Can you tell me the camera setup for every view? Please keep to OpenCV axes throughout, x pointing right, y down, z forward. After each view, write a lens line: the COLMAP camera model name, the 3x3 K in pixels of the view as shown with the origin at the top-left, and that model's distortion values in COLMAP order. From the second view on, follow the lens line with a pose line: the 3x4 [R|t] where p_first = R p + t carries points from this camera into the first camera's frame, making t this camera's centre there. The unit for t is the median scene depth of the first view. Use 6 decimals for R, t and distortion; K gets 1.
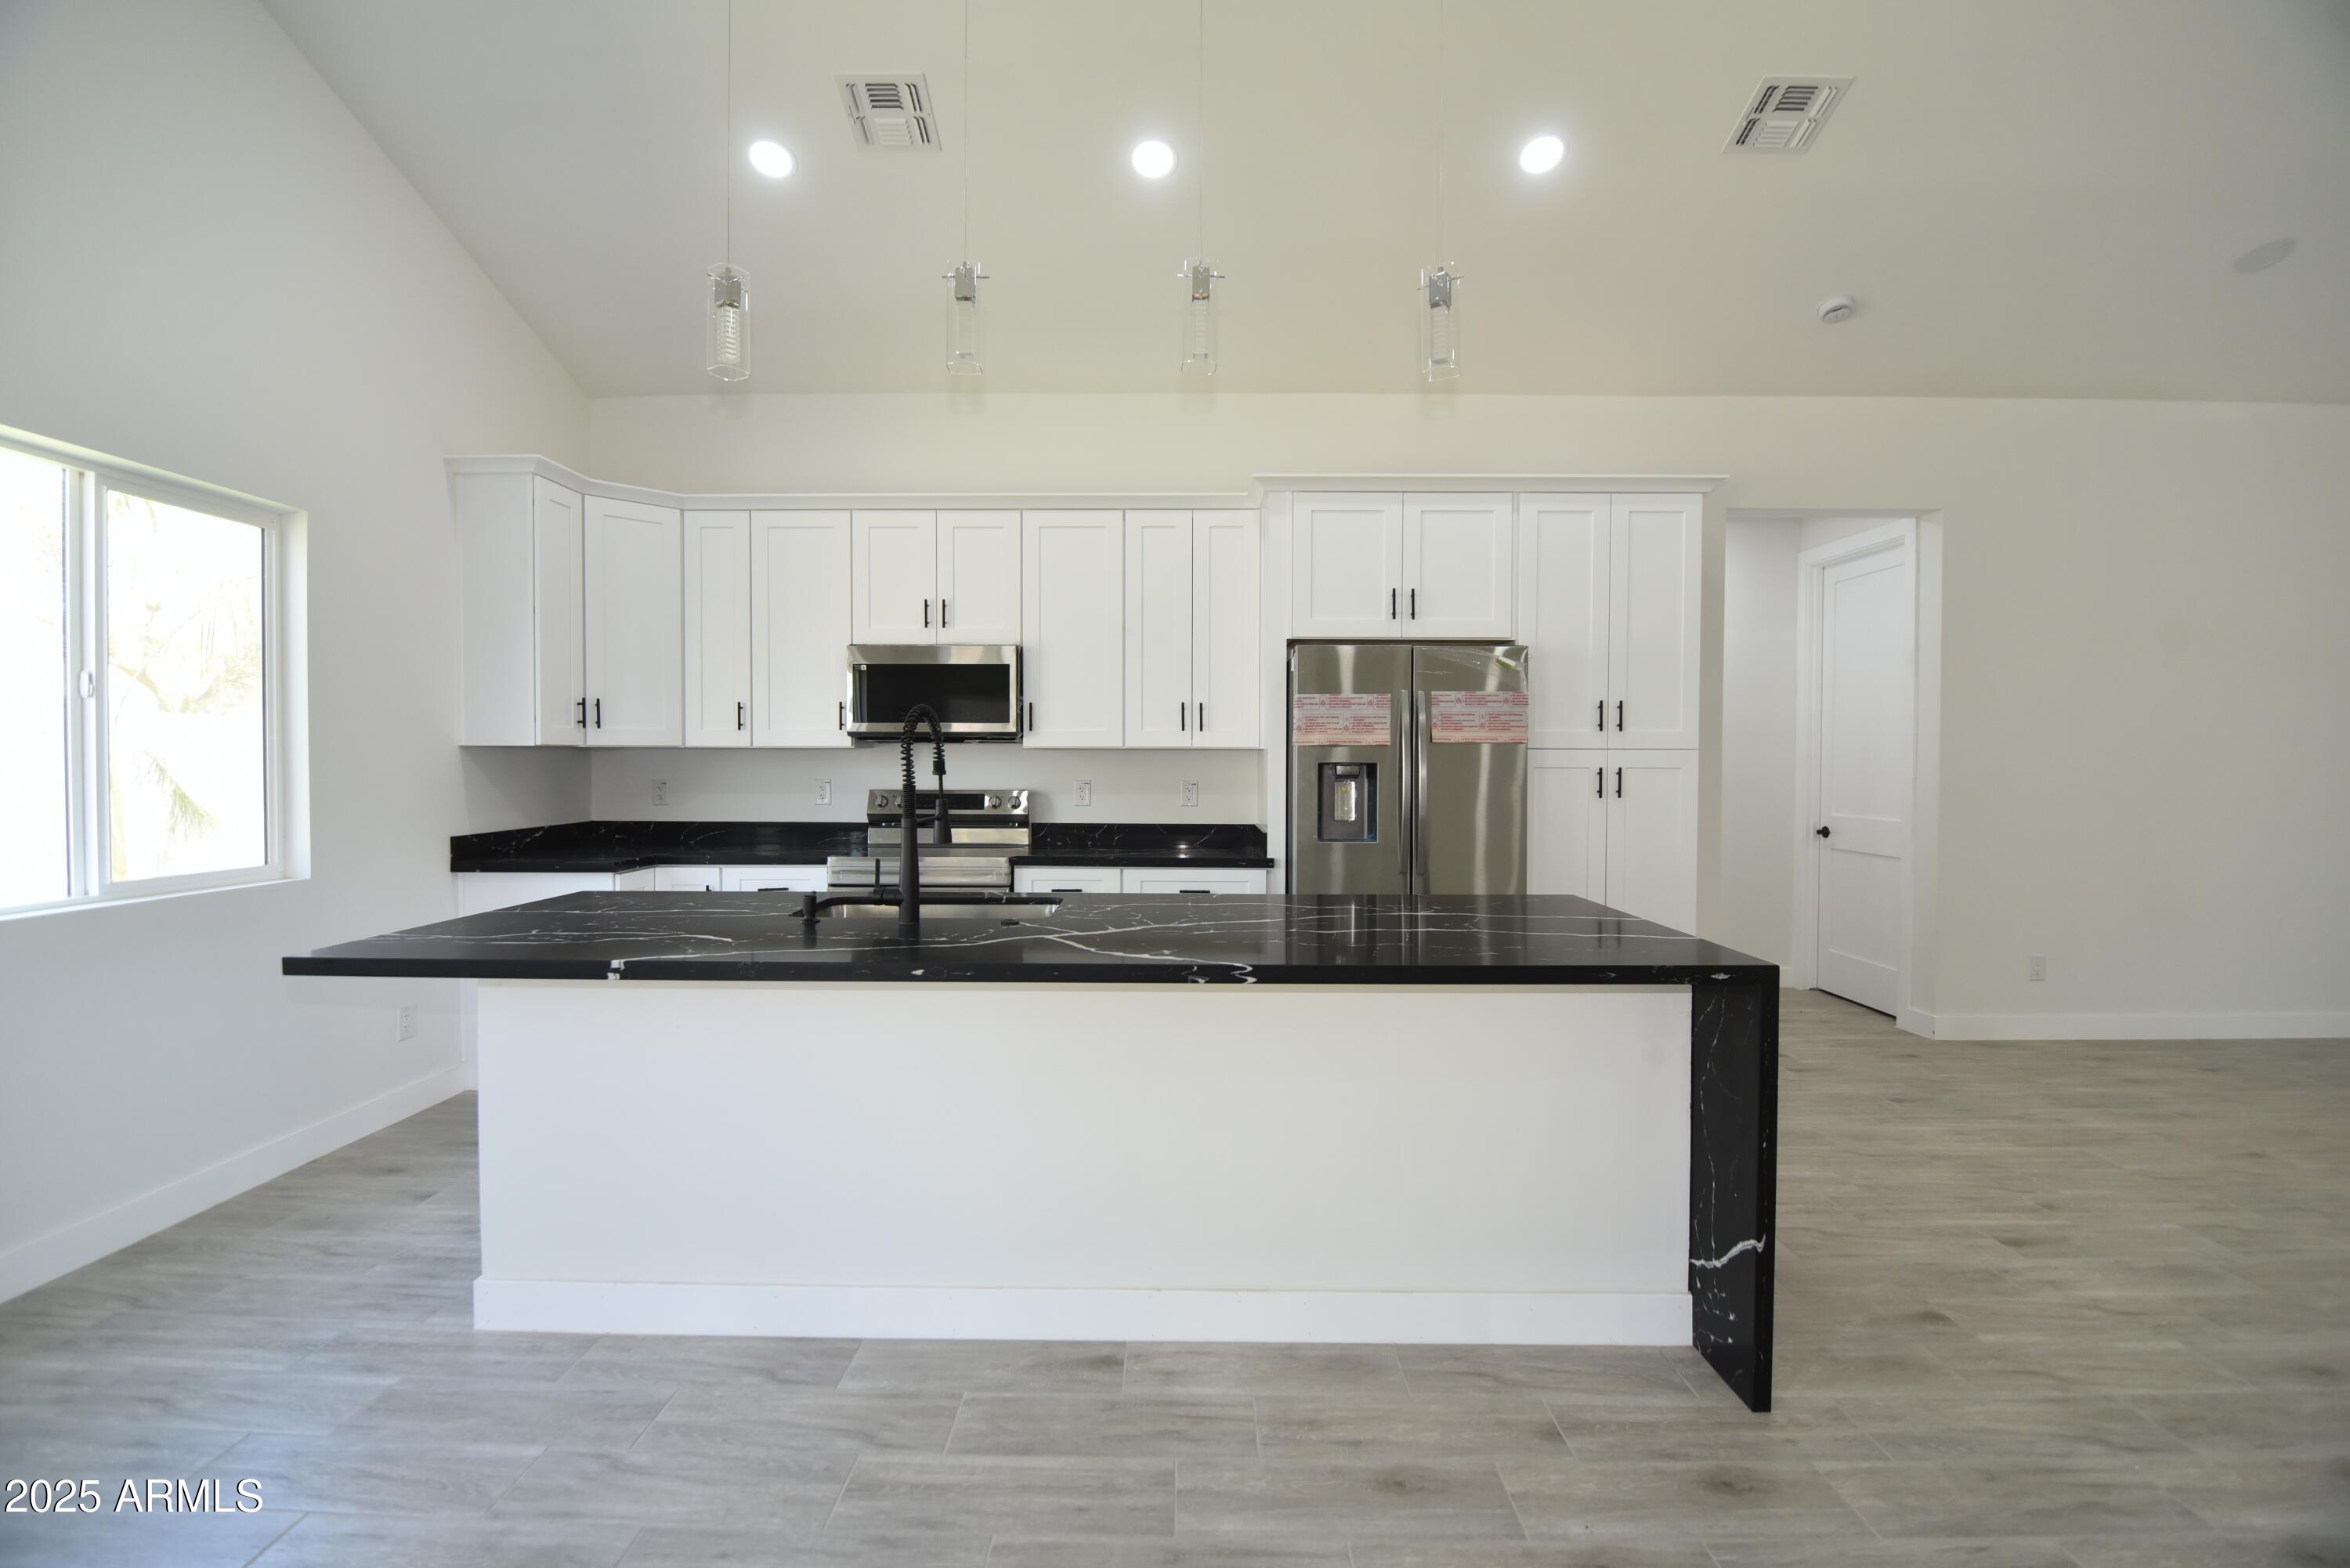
lens RADIAL K [[1033.7, 0, 1169.2], [0, 1033.7, 778.2], [0, 0, 1]] dist [-0.002468, -0.010391]
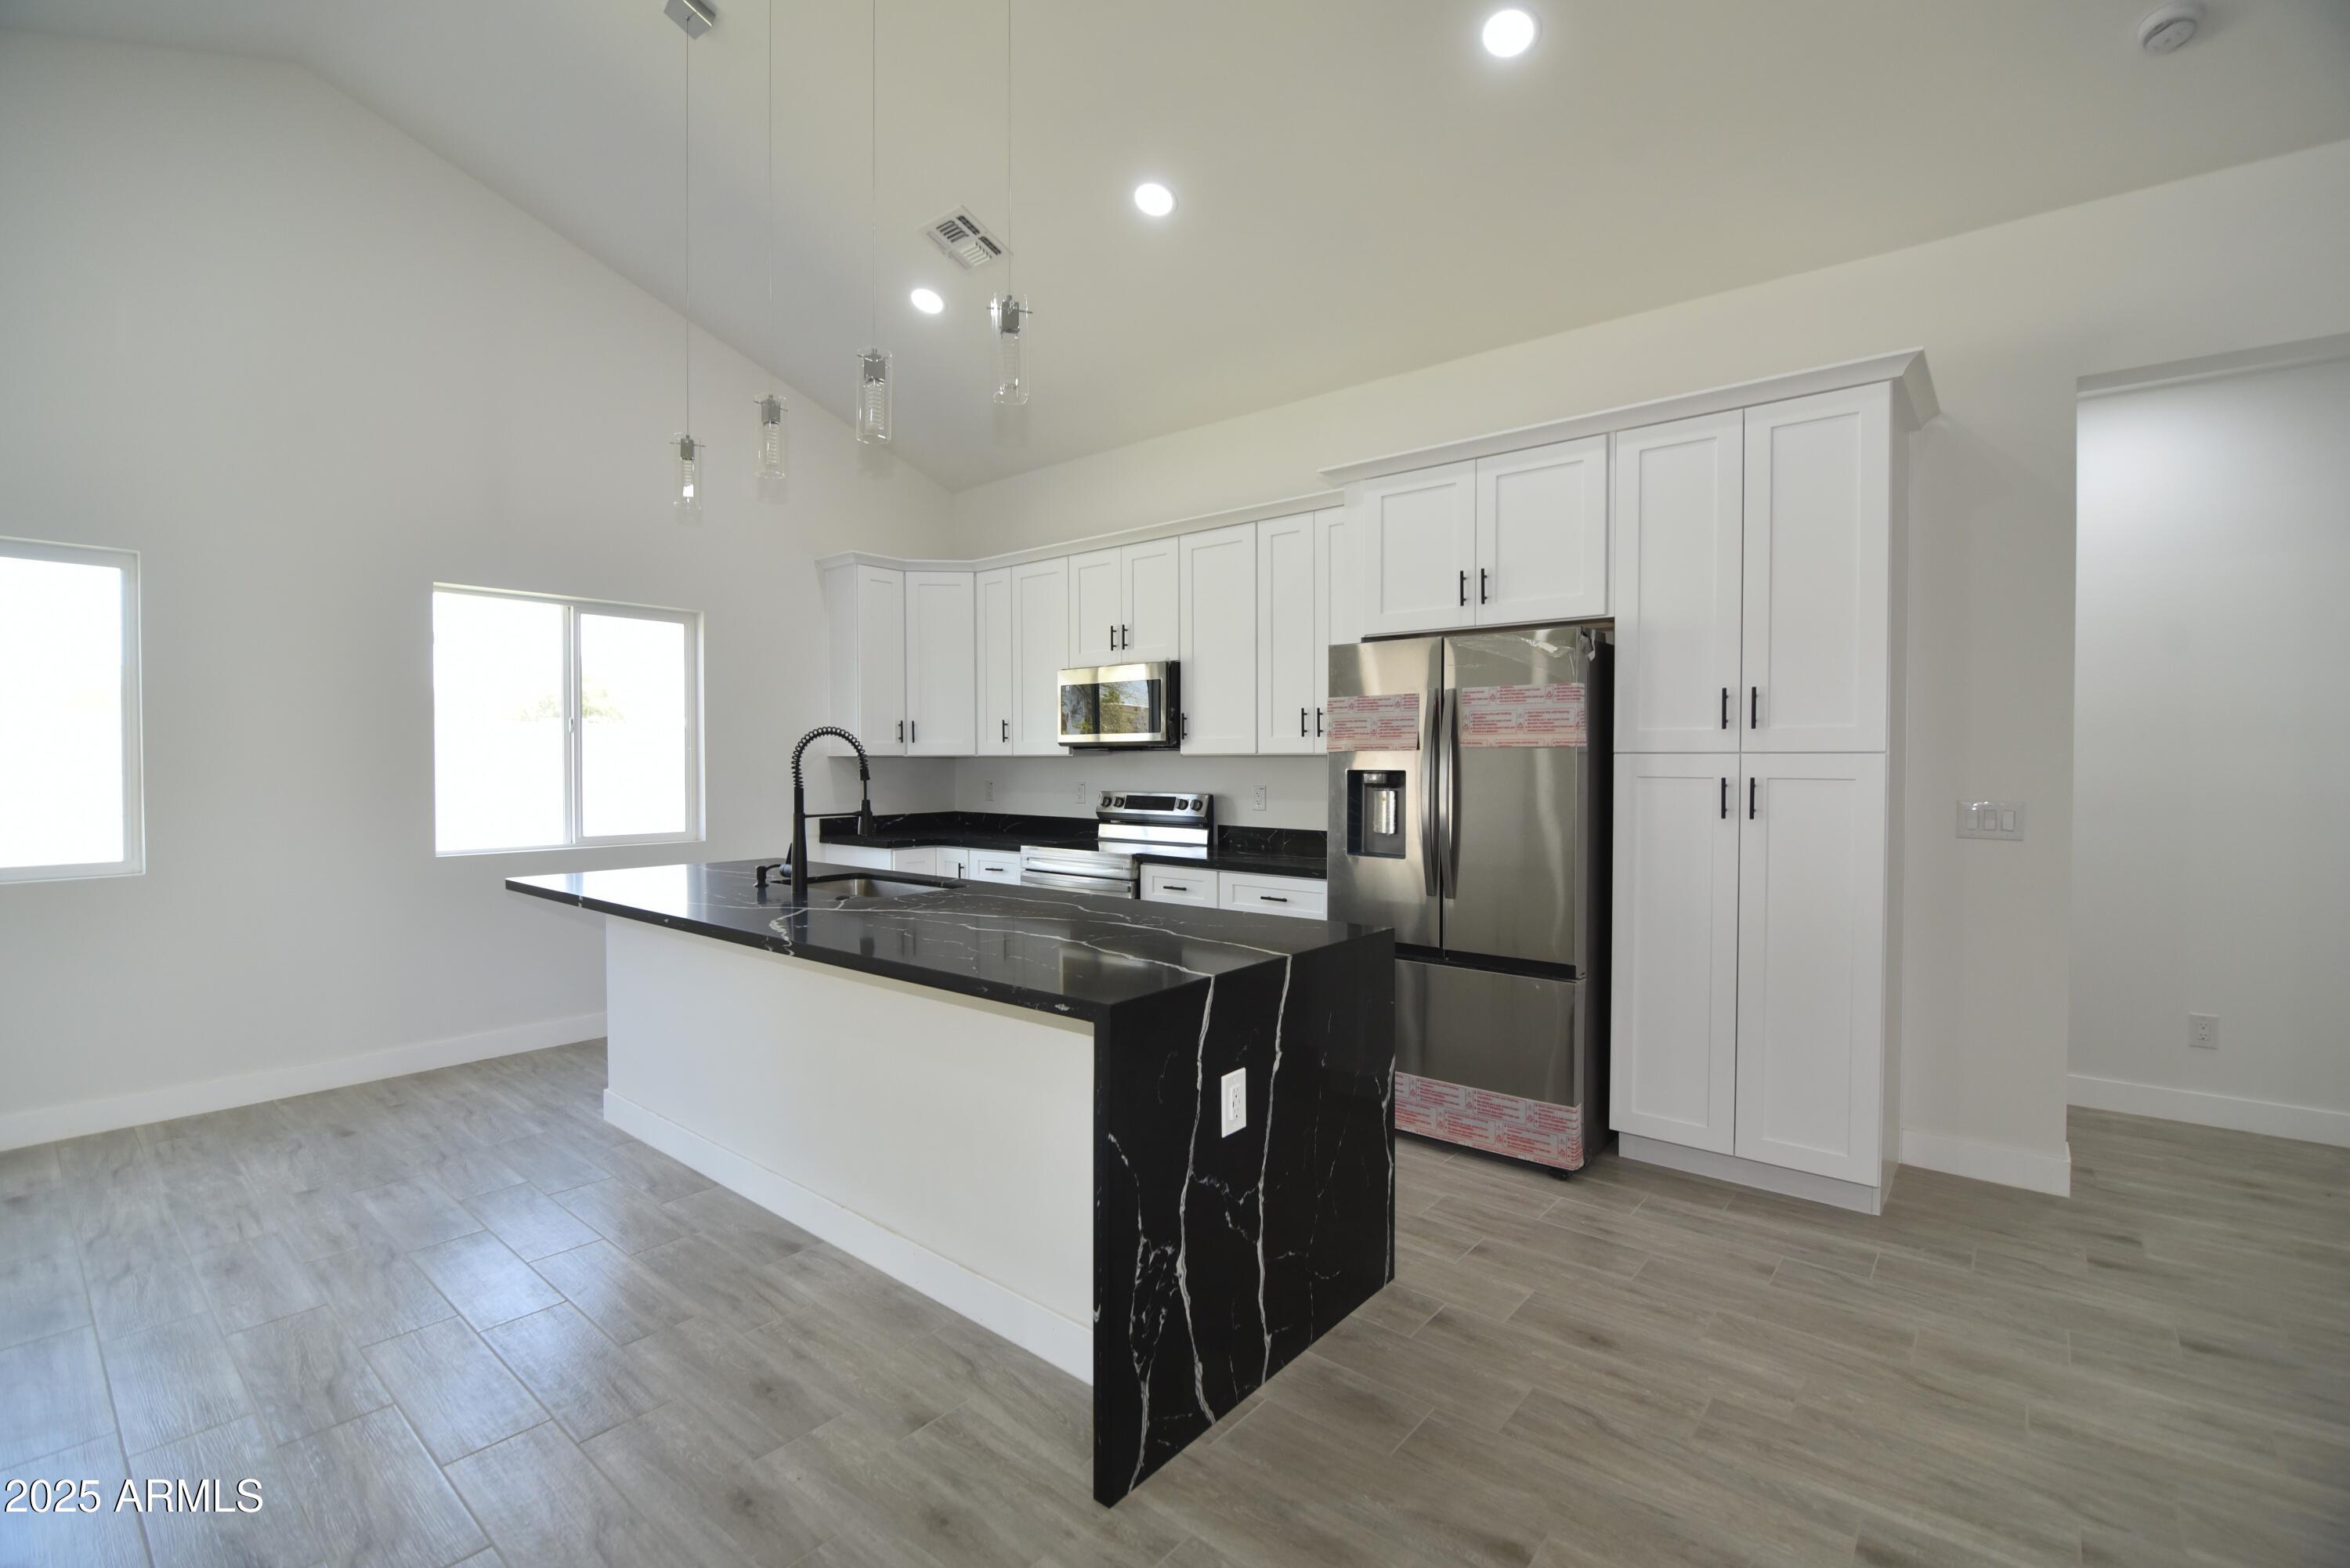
lens RADIAL K [[1033.7, 0, 1169.2], [0, 1033.7, 778.2], [0, 0, 1]] dist [-0.002468, -0.010391]
pose [[0.773491, 0.008204, -0.633754, 0.610496], [-0.008394, 0.999961, 0.002699, -0.008920], [0.633752, 0.003232, 0.773530, 0.175651]]
